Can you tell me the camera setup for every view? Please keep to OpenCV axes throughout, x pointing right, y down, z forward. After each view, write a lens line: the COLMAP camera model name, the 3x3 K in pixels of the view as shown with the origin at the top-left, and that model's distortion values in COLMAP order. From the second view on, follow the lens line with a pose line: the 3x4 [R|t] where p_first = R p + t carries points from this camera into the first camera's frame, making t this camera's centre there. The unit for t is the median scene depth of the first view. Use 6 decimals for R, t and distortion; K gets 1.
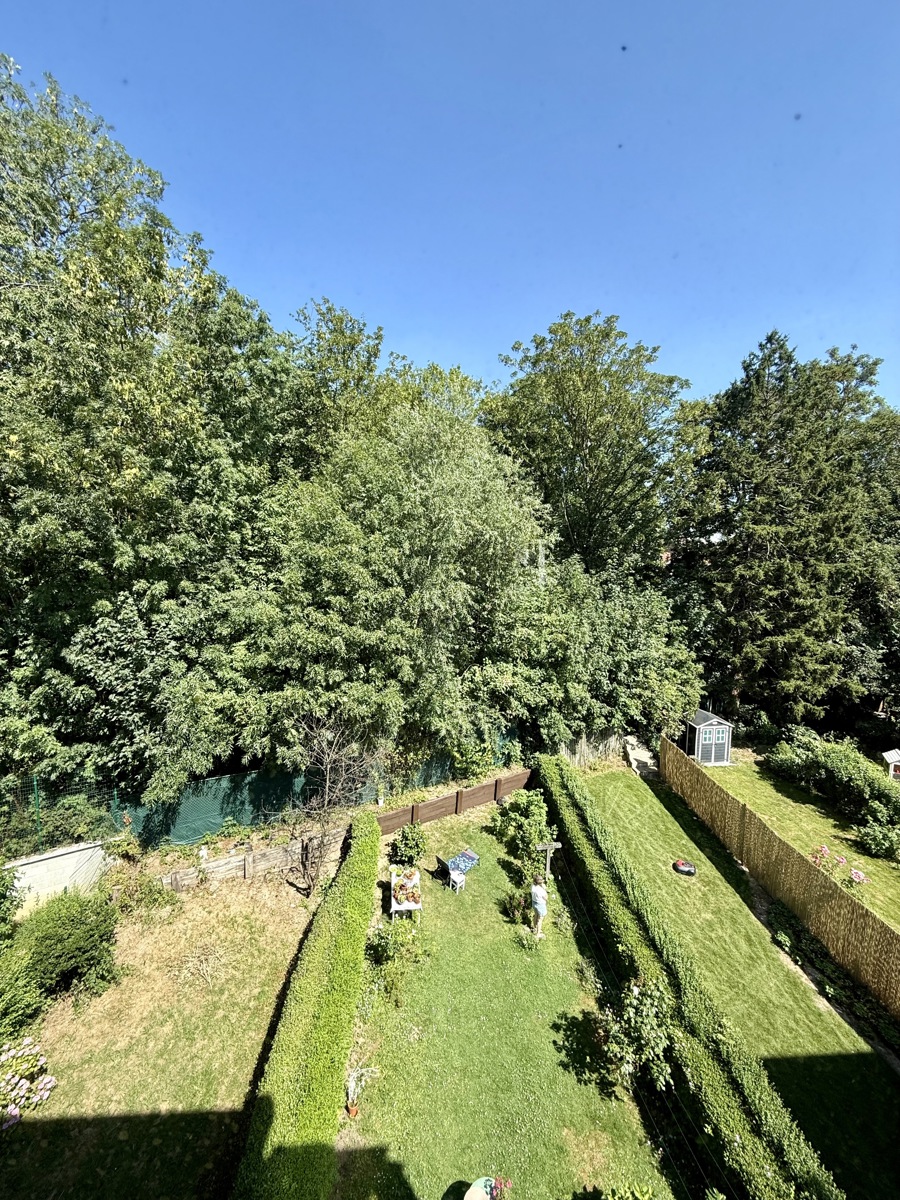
lens RADIAL K [[479.0, 0, 452.6], [0, 479.0, 598.6], [0, 0, 1]] dist [-0.003188, 0.000169]
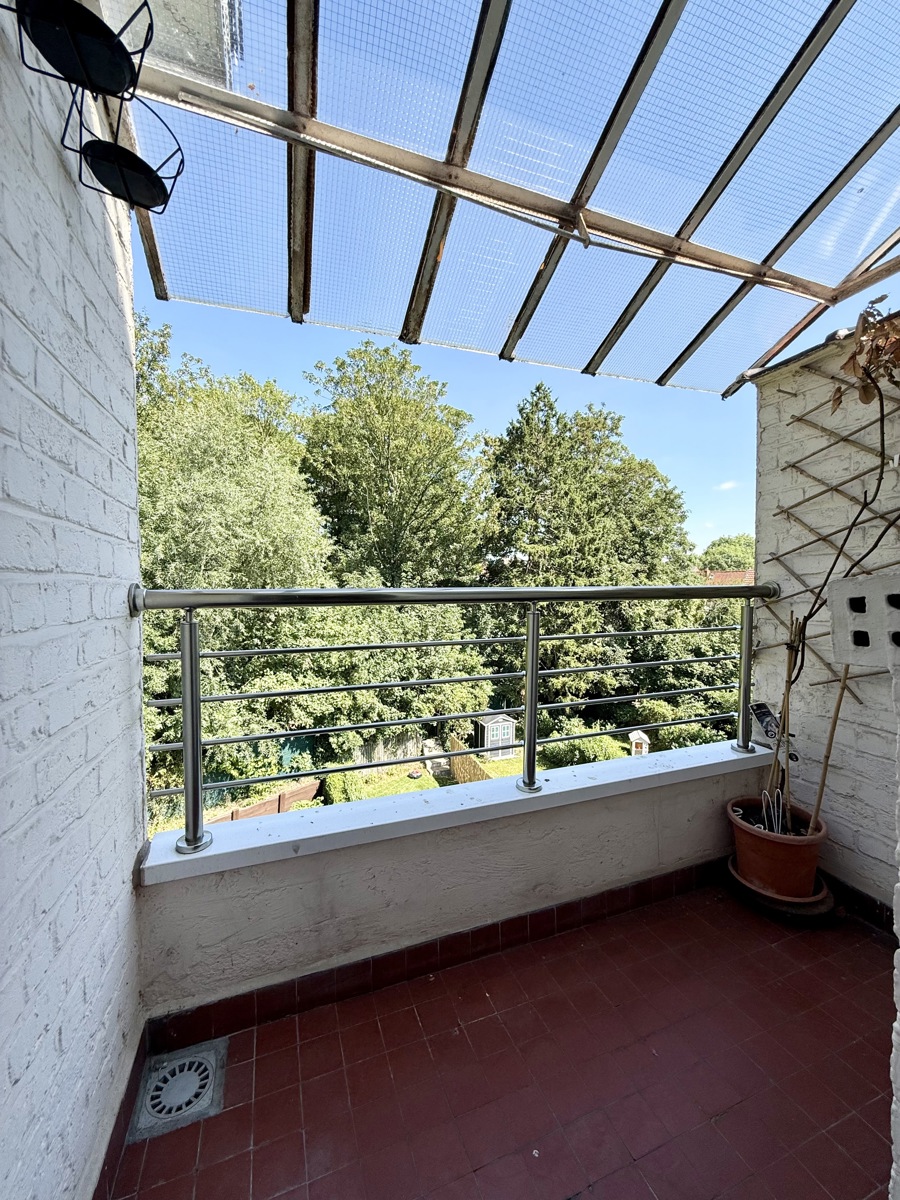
lens RADIAL K [[479.0, 0, 455.7], [0, 479.0, 600.4], [0, 0, 1]] dist [-0.003188, 0.000169]
pose [[0.953285, -0.006634, 0.302000, 0.115532], [0.020596, 0.998860, -0.043072, 0.027583], [-0.301370, 0.047280, 0.952334, -0.043241]]
